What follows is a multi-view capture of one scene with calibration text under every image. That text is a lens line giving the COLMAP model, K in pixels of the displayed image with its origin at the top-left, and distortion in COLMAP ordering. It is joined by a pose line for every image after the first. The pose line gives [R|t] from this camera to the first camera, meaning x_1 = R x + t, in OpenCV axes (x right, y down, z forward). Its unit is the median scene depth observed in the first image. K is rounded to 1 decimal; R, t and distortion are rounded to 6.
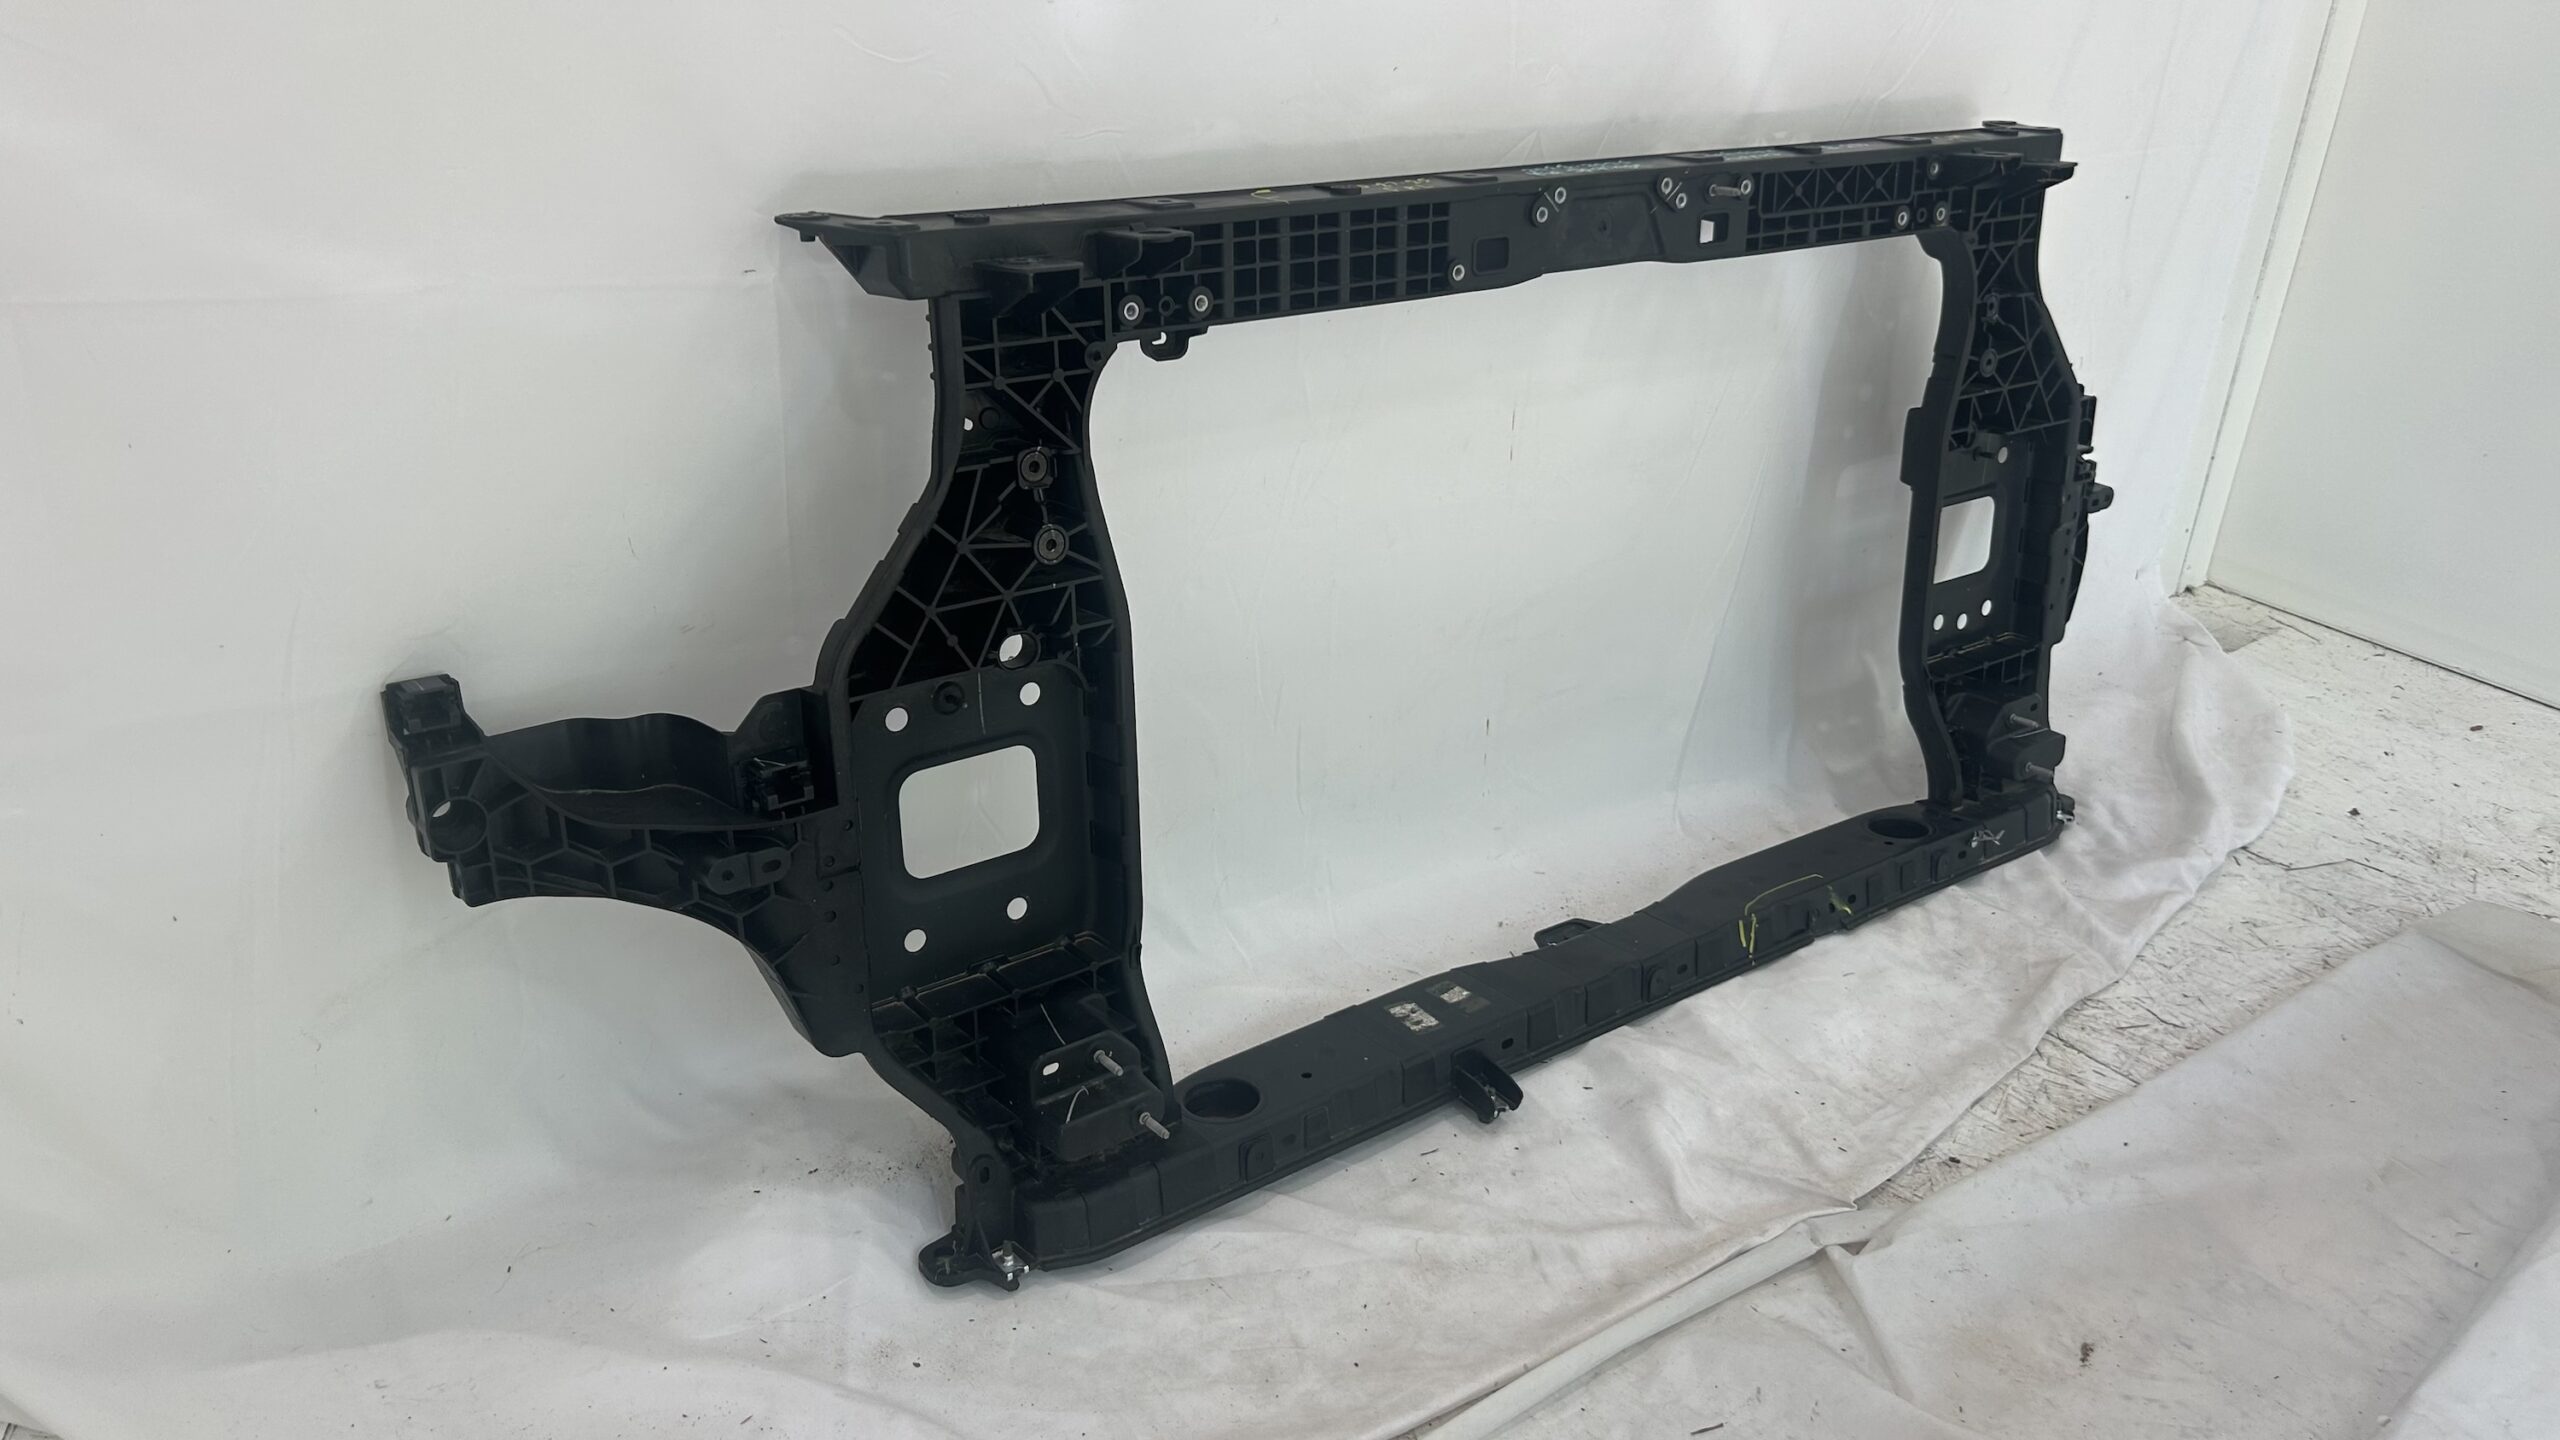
lens RADIAL K [[1924.9, 0, 1229.9], [0, 1924.9, 710.7], [0, 0, 1]] dist [0.085902, -0.273766]
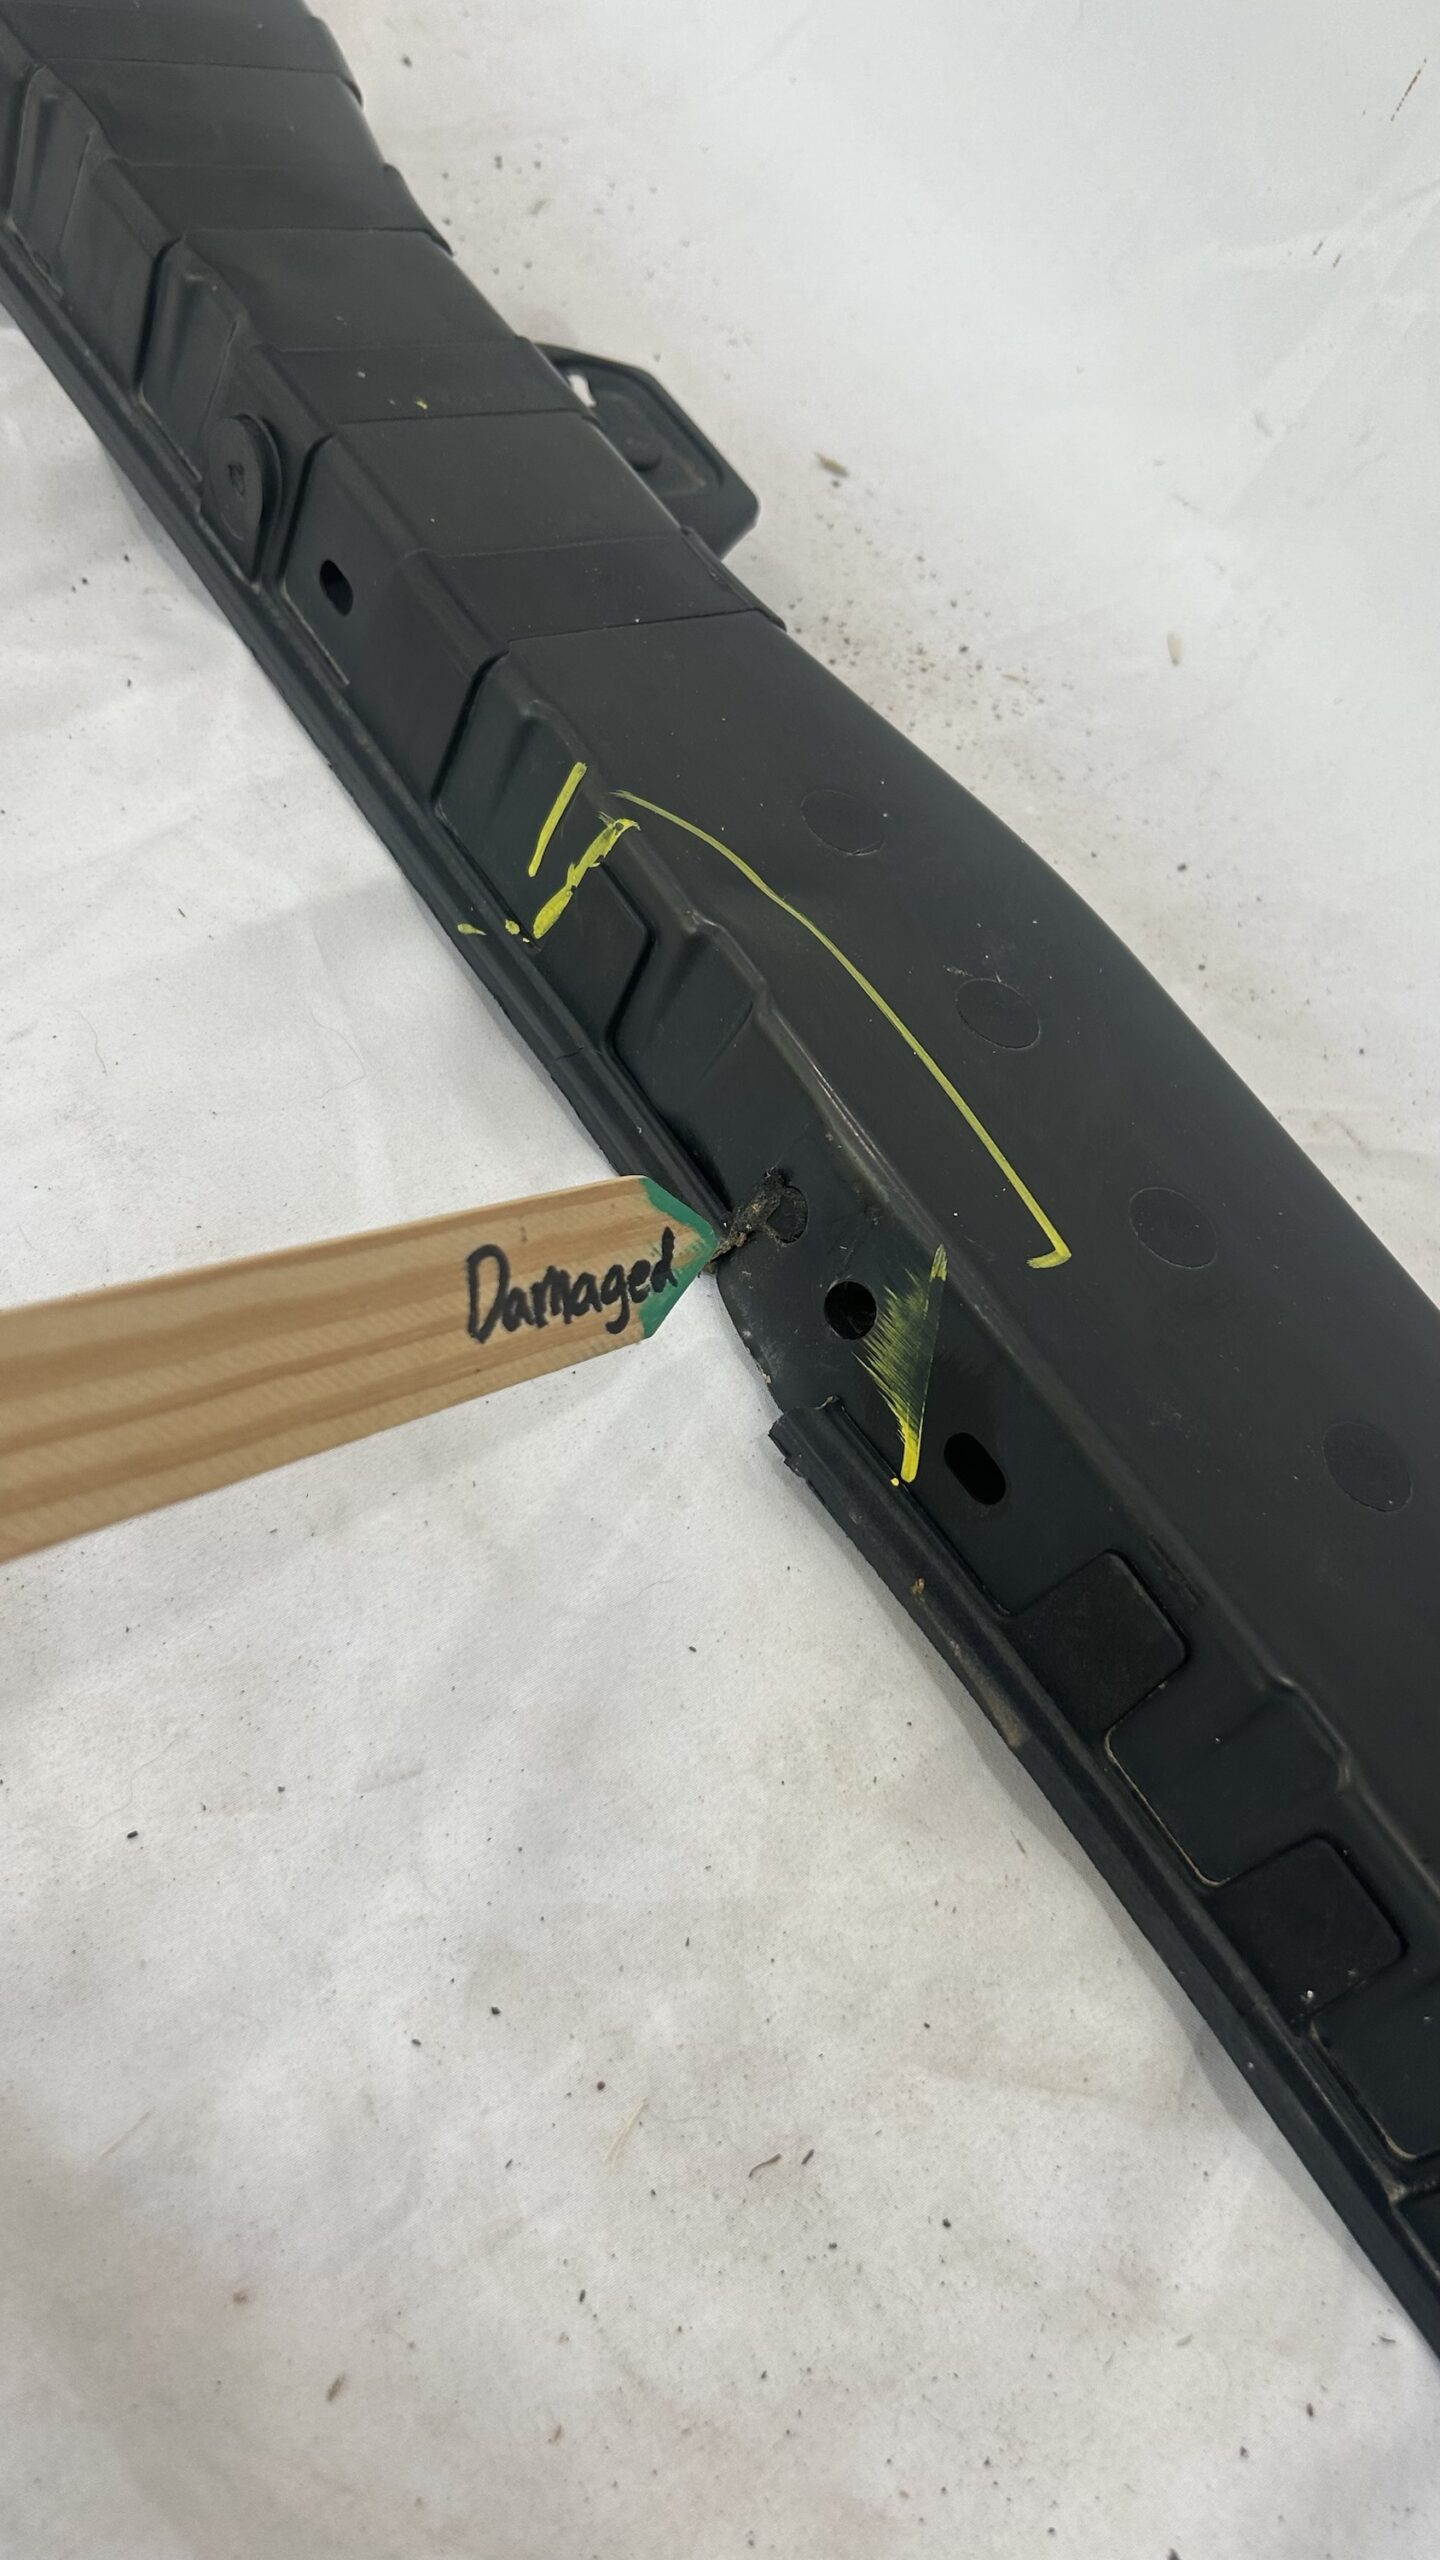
lens RADIAL K [[1924.5, 0, 720.0], [0, 1924.5, 1280.0], [0, 0, 1]] dist [0.080204, -0.193541]
pose [[-0.008341, 0.806157, -0.591642, 0.521852], [-0.652316, 0.444051, 0.614249, -0.005446], [0.757901, 0.391062, 0.522166, 1.114896]]
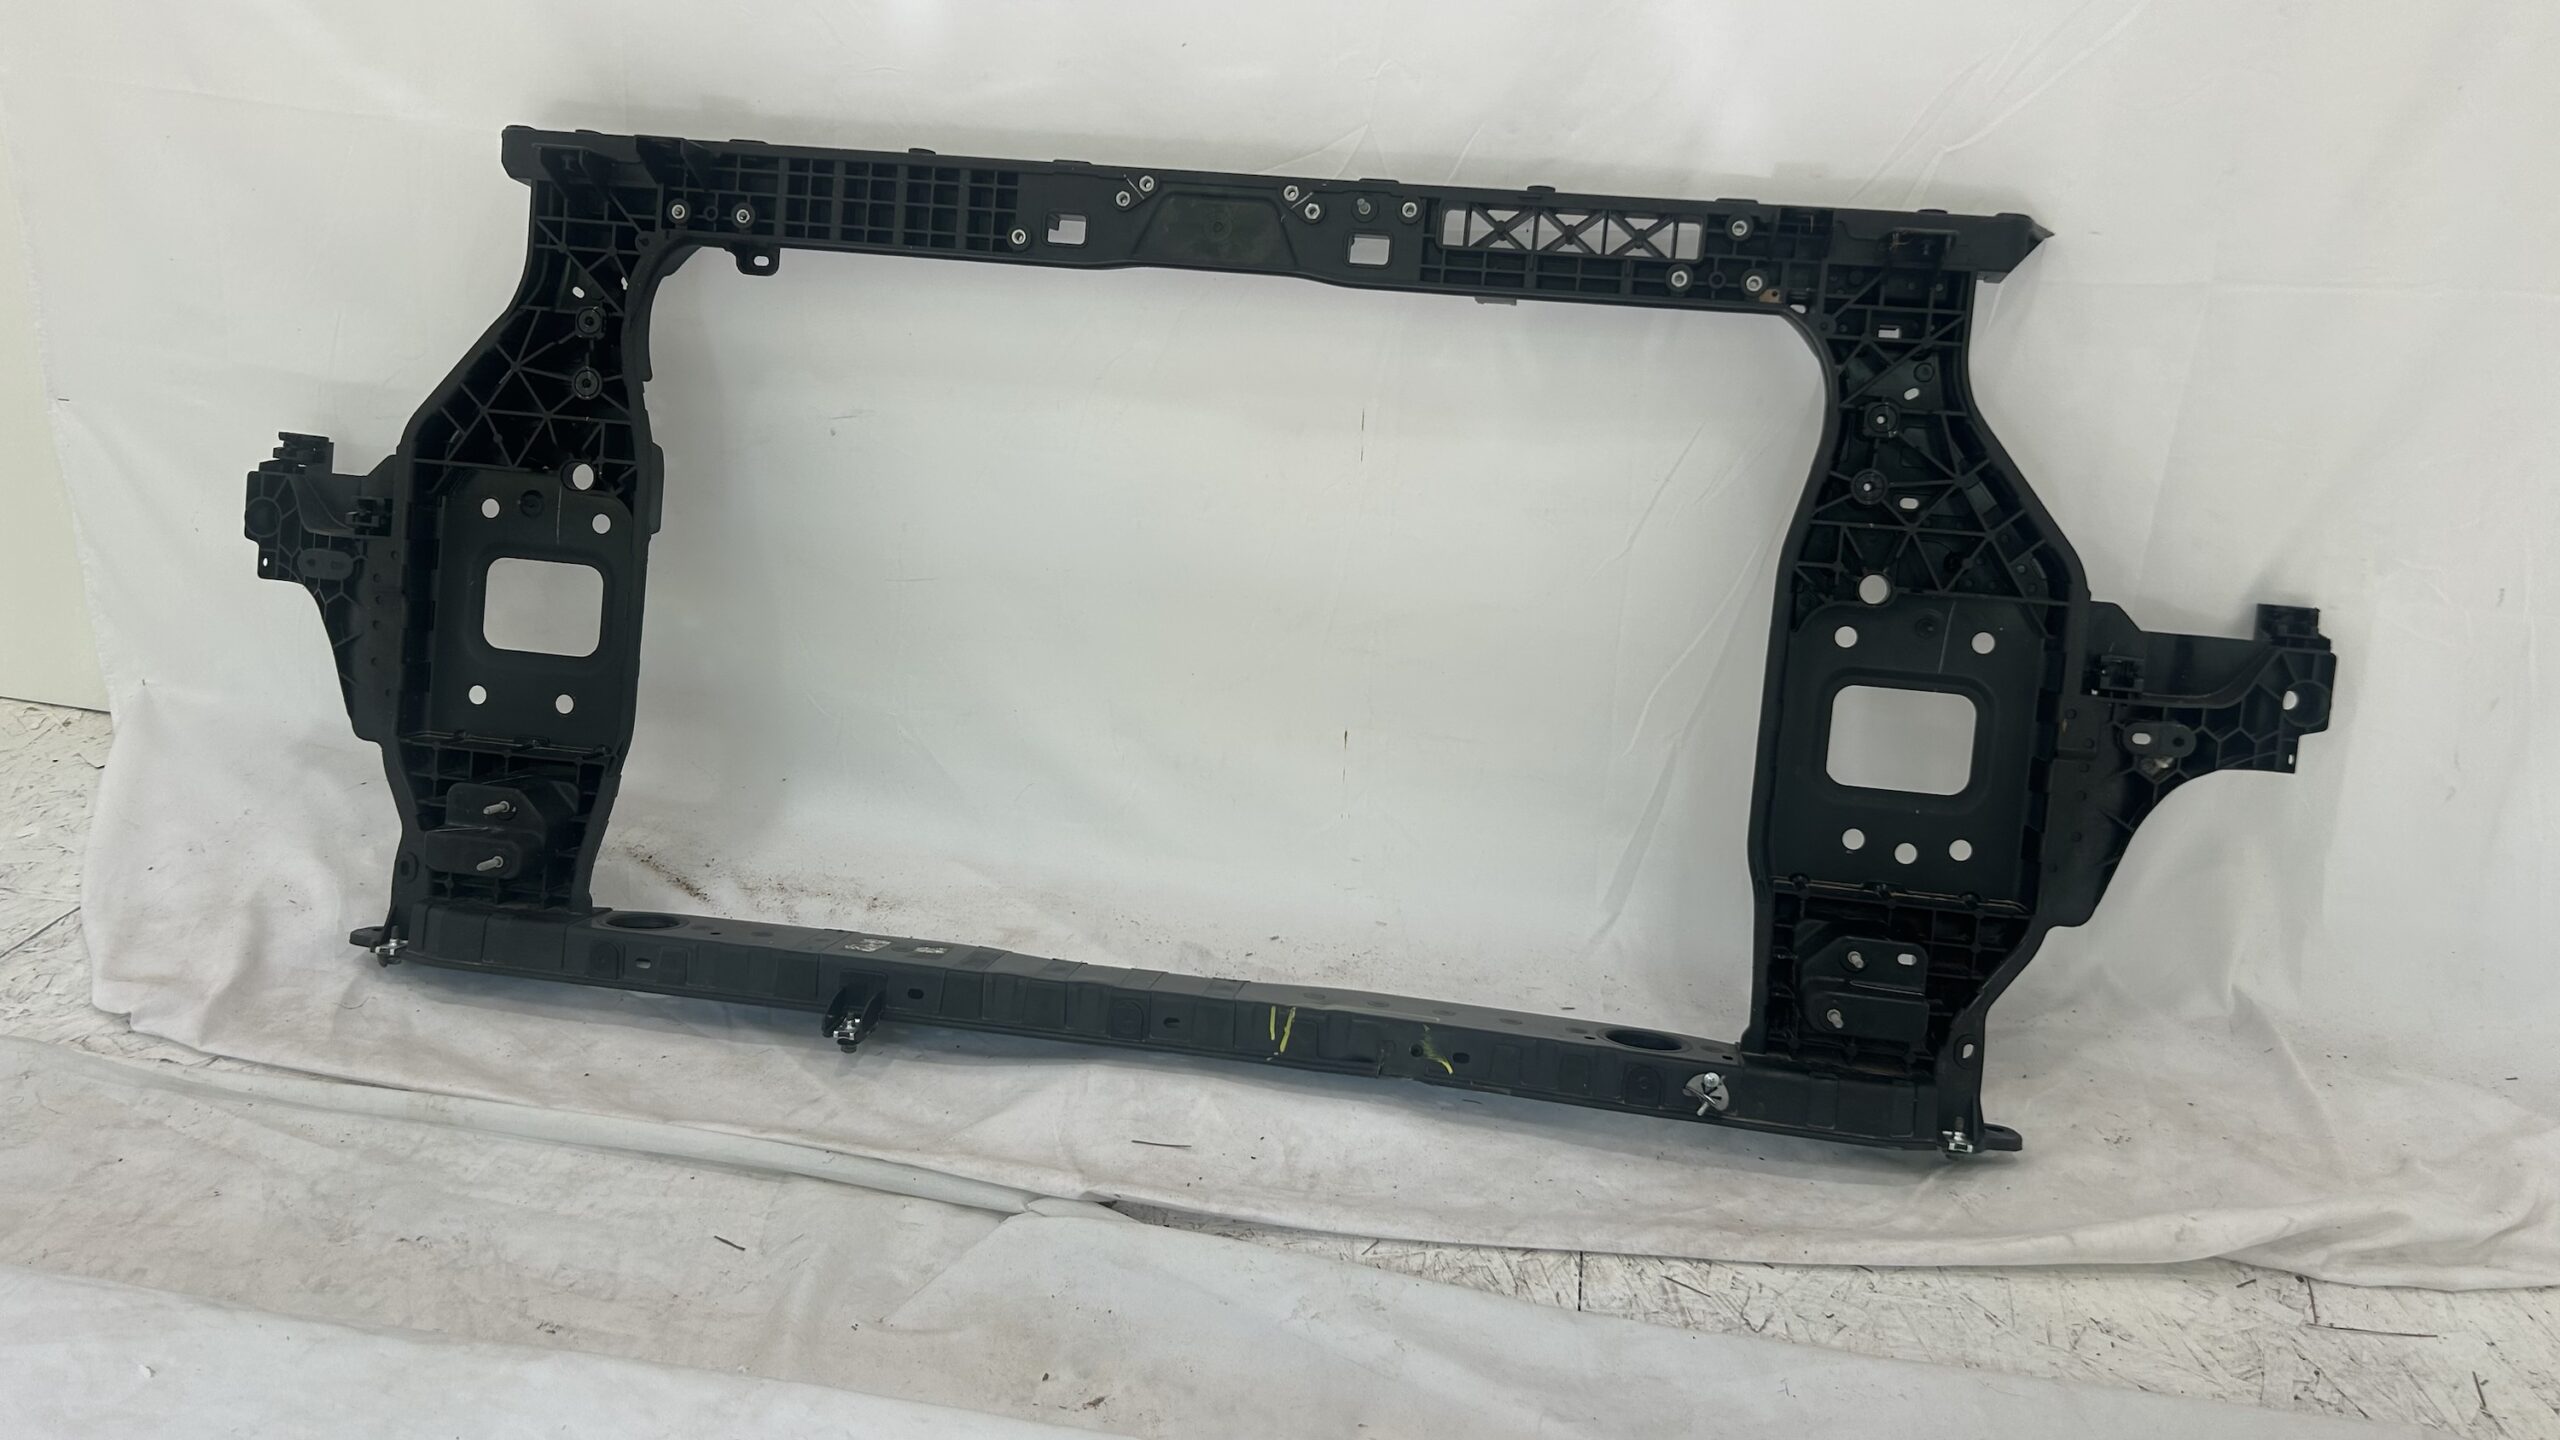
lens RADIAL K [[1943.2, 0, 1262.2], [0, 1943.2, 719.0], [0, 0, 1]] dist [0.052258, -0.100029]
pose [[0.707623, 0.143137, -0.691940, 1.022193], [-0.332259, 0.931652, -0.147066, 0.143124], [0.623597, 0.333971, 0.706817, 0.404819]]
